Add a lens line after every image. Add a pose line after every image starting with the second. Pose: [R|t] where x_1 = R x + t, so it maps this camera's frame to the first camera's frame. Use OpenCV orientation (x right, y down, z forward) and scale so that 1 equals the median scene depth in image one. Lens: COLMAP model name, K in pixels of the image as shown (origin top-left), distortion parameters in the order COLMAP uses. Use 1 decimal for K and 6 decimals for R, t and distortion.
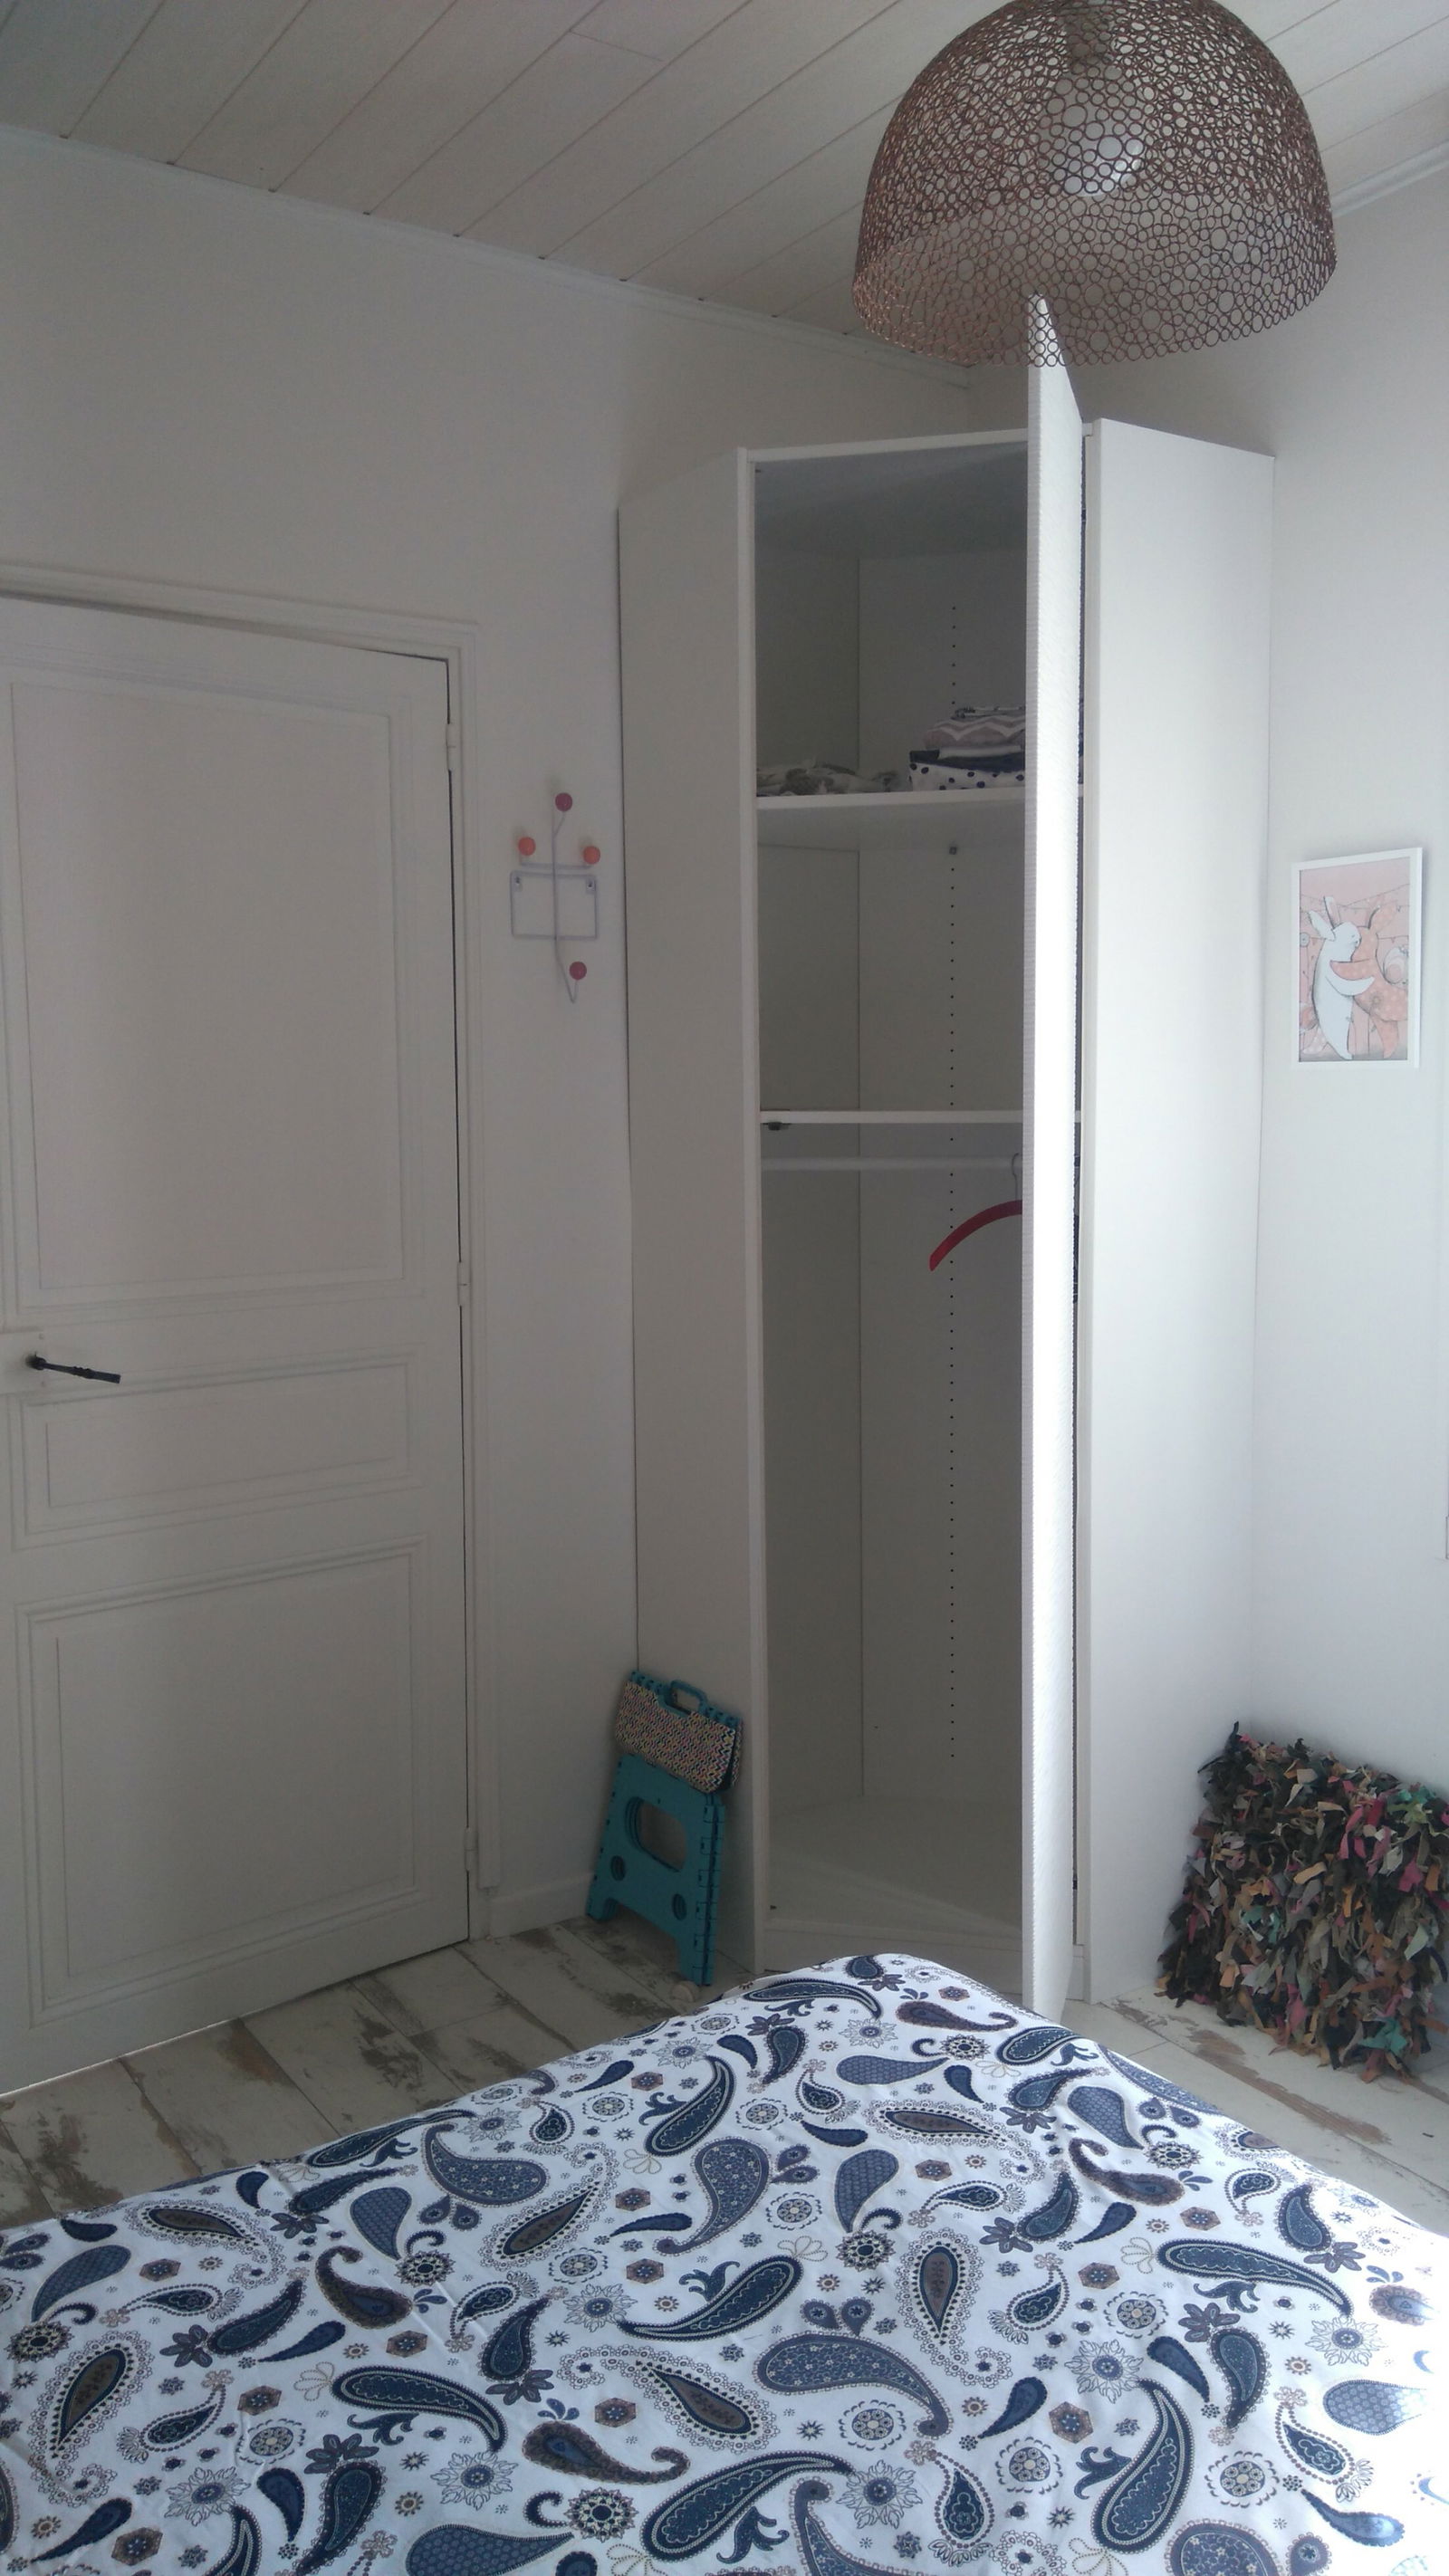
lens RADIAL K [[1924.9, 0, 737.8], [0, 1924.9, 1285.0], [0, 0, 1]] dist [0.126000, -0.228914]
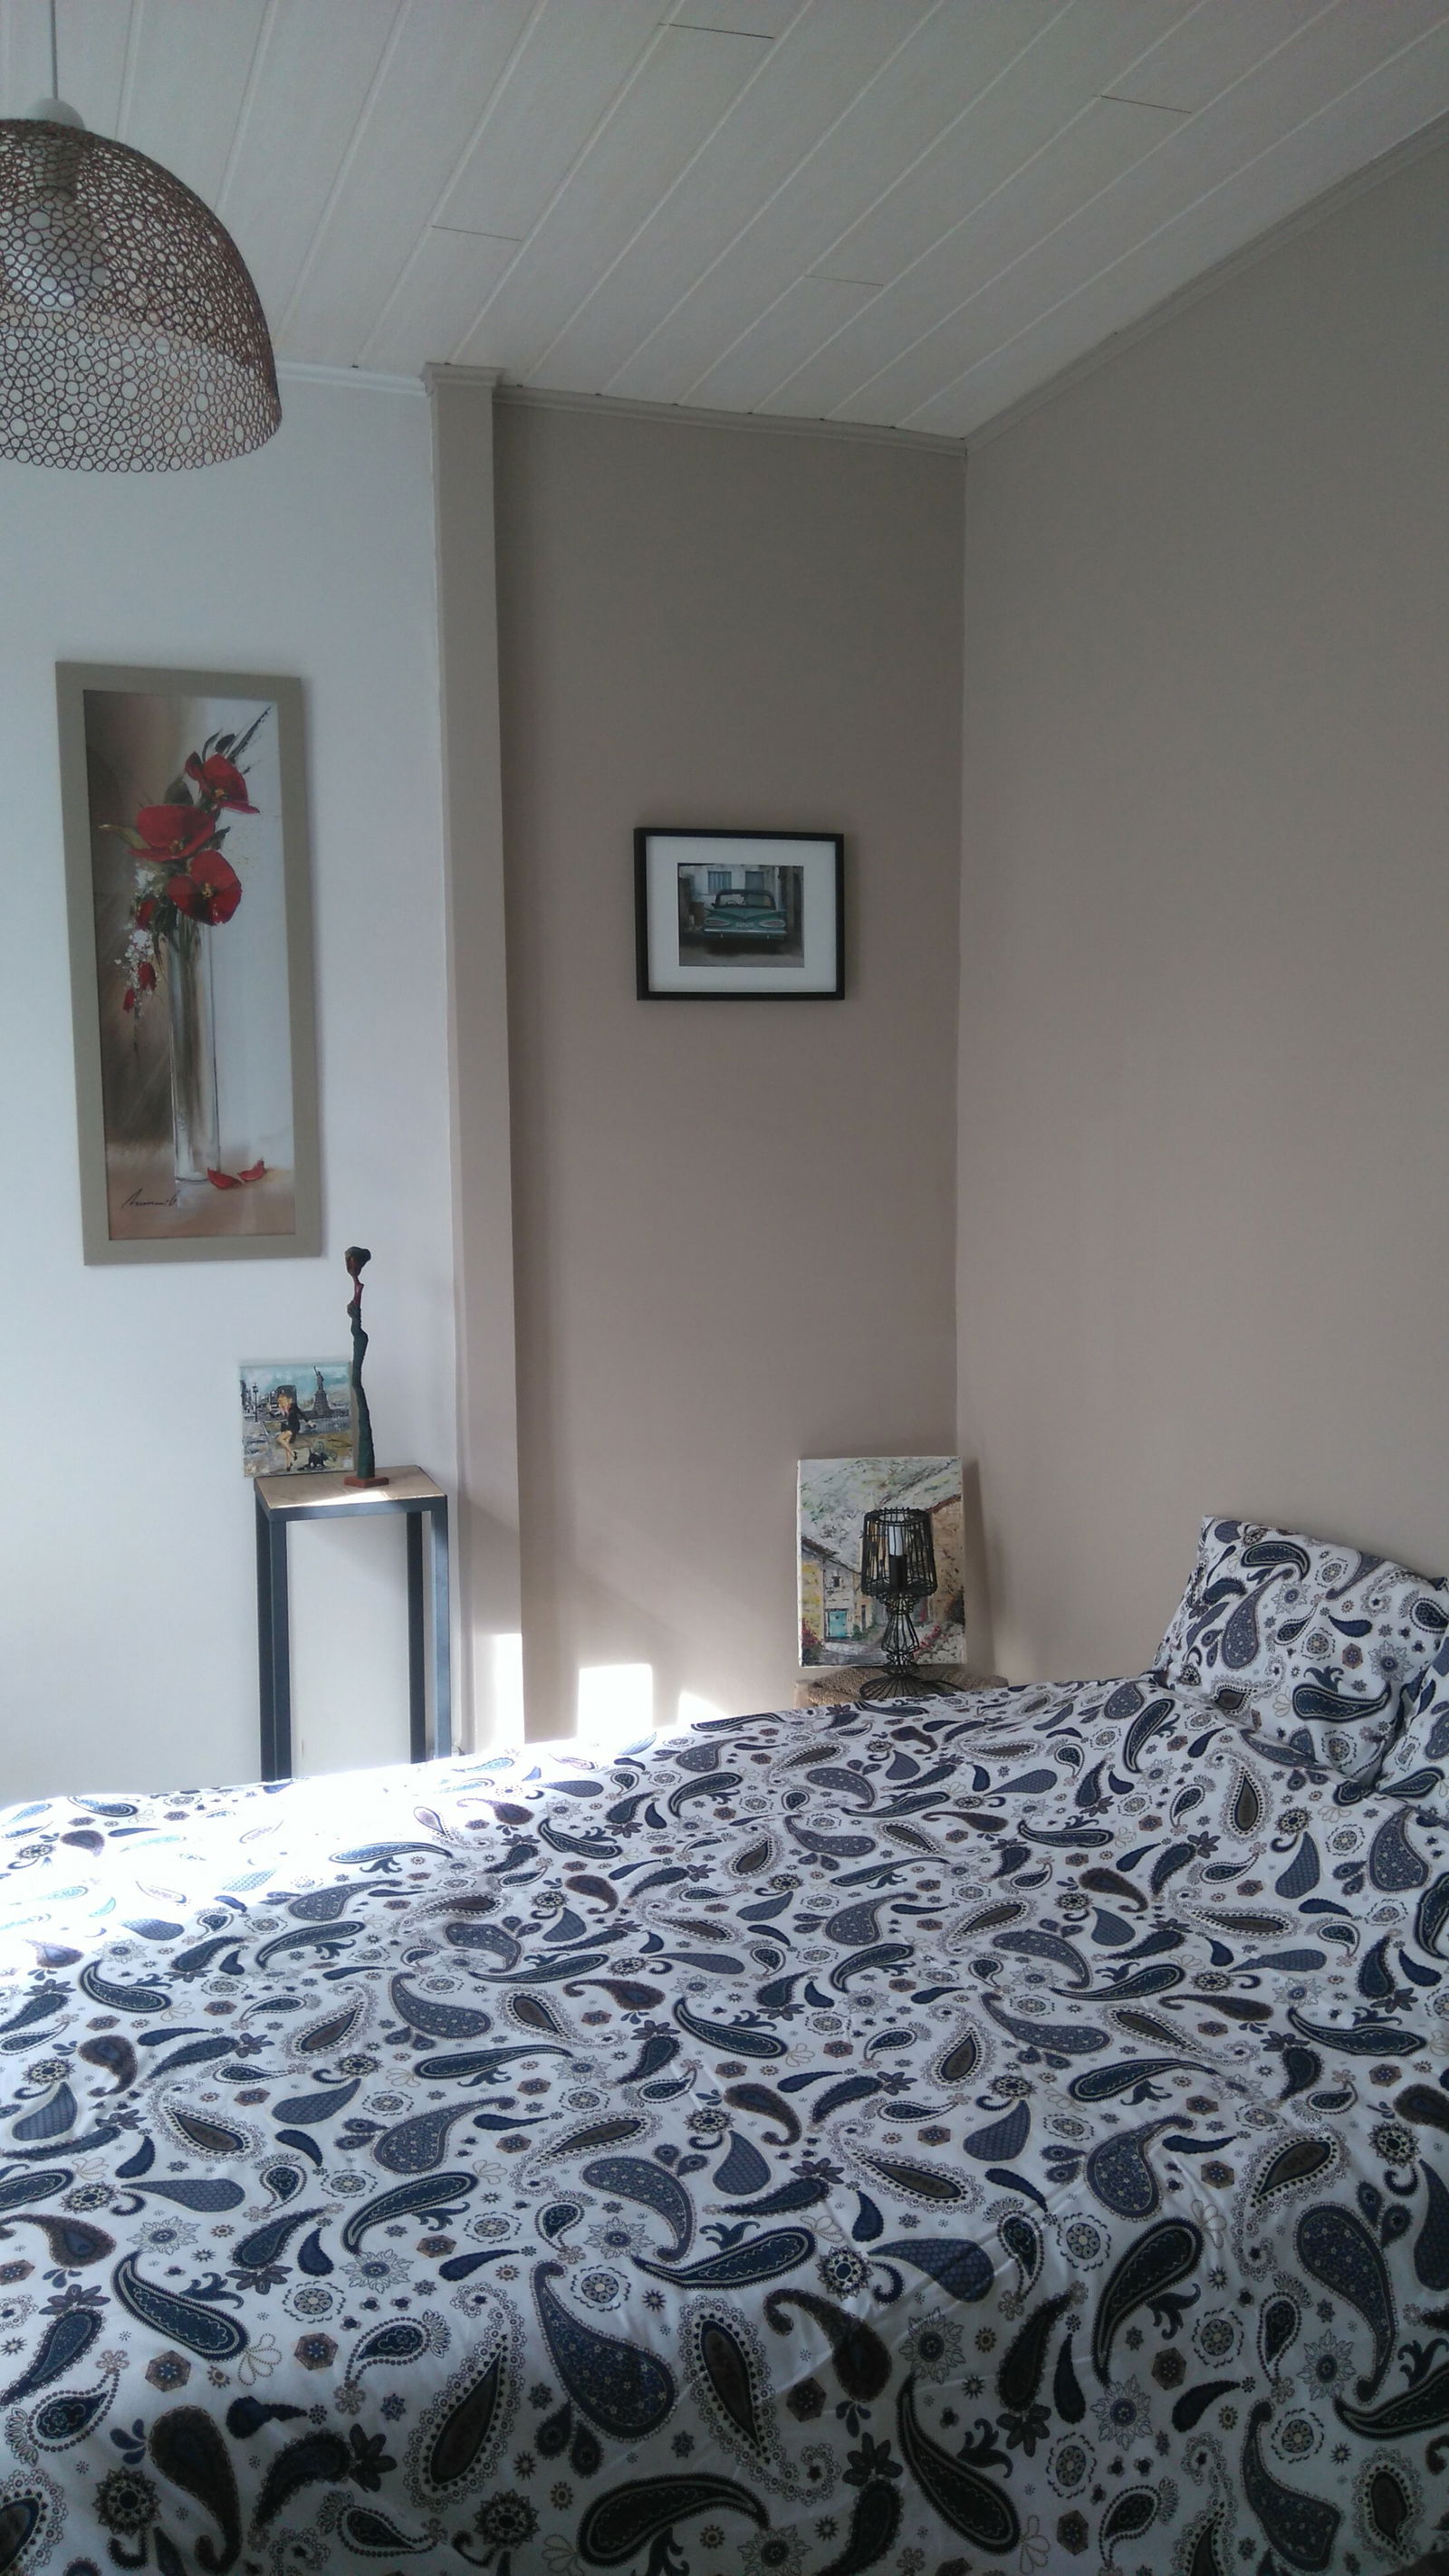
lens RADIAL K [[1924.9, 0, 737.8], [0, 1924.9, 1285.0], [0, 0, 1]] dist [0.126000, -0.228914]
pose [[-0.974595, -0.009241, 0.223783, -0.413666], [0.034632, 0.980914, 0.191334, -0.199475], [-0.221280, 0.194223, -0.955674, 1.926363]]
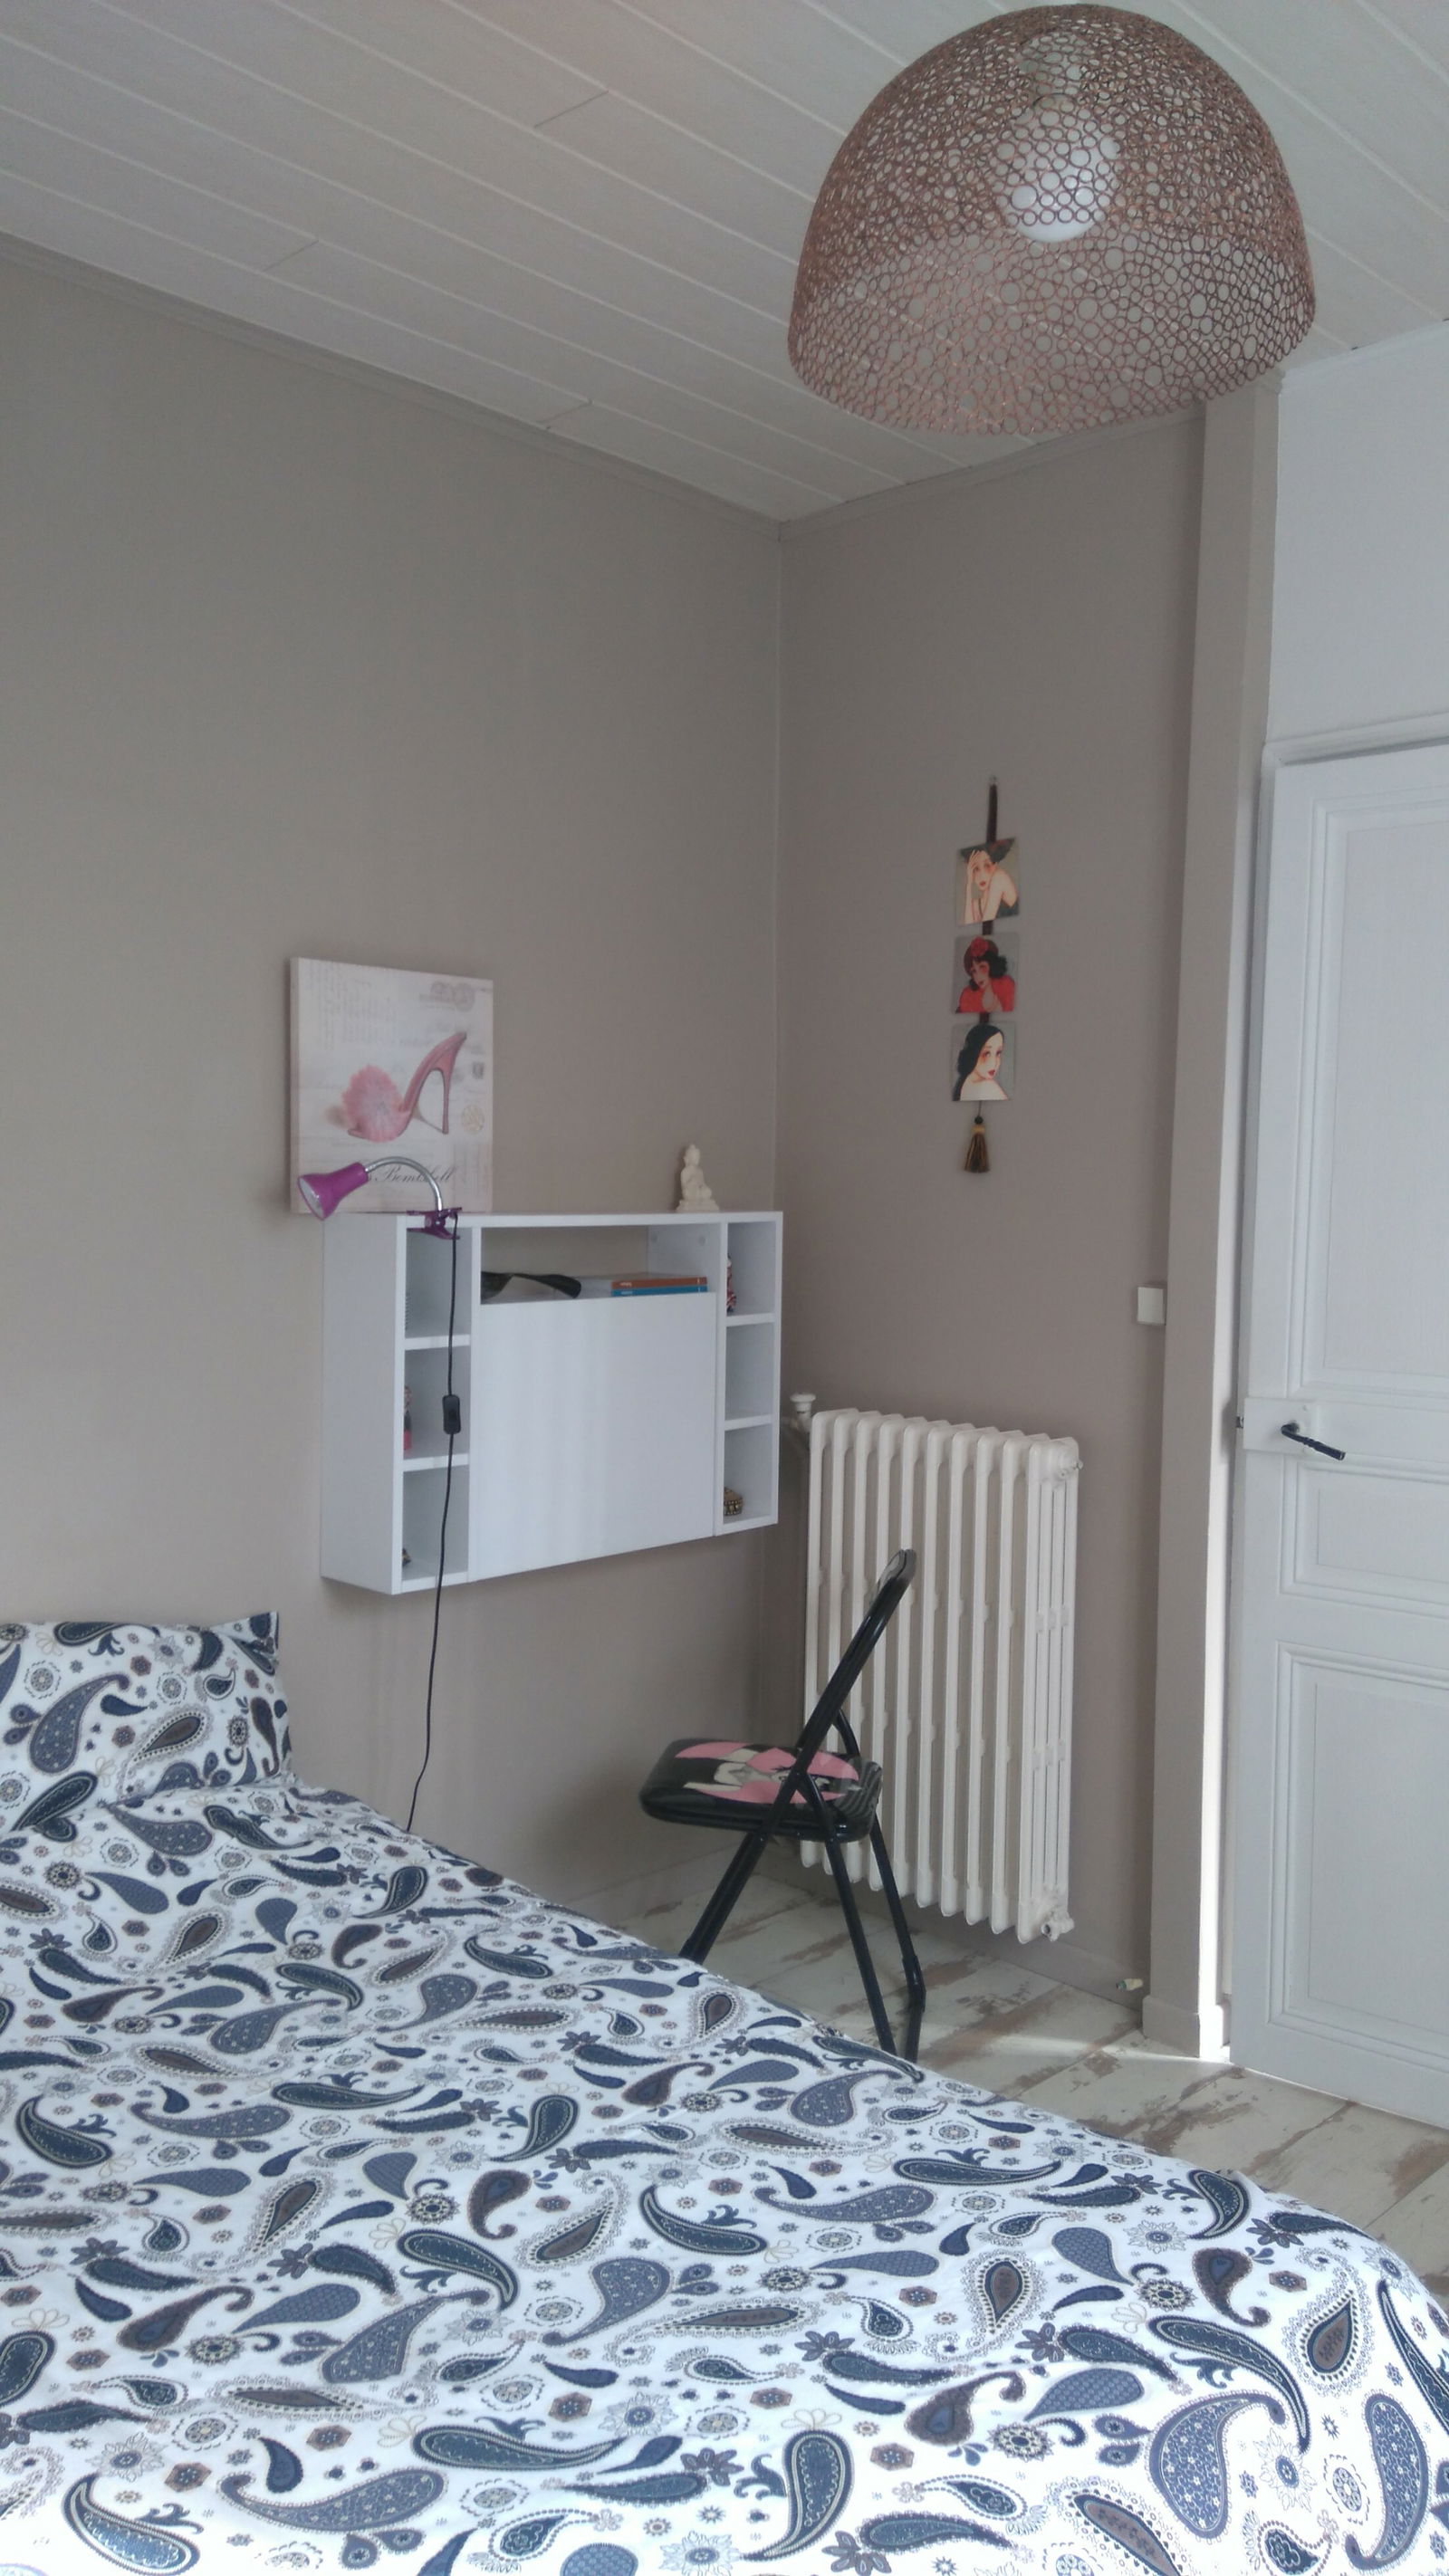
lens RADIAL K [[1924.9, 0, 737.8], [0, 1924.9, 1285.0], [0, 0, 1]] dist [0.126000, -0.228914]
pose [[0.229202, 0.061685, -0.971422, 1.002589], [-0.116250, 0.992582, 0.035600, -0.070030], [0.966412, 0.104768, 0.234673, 0.640703]]
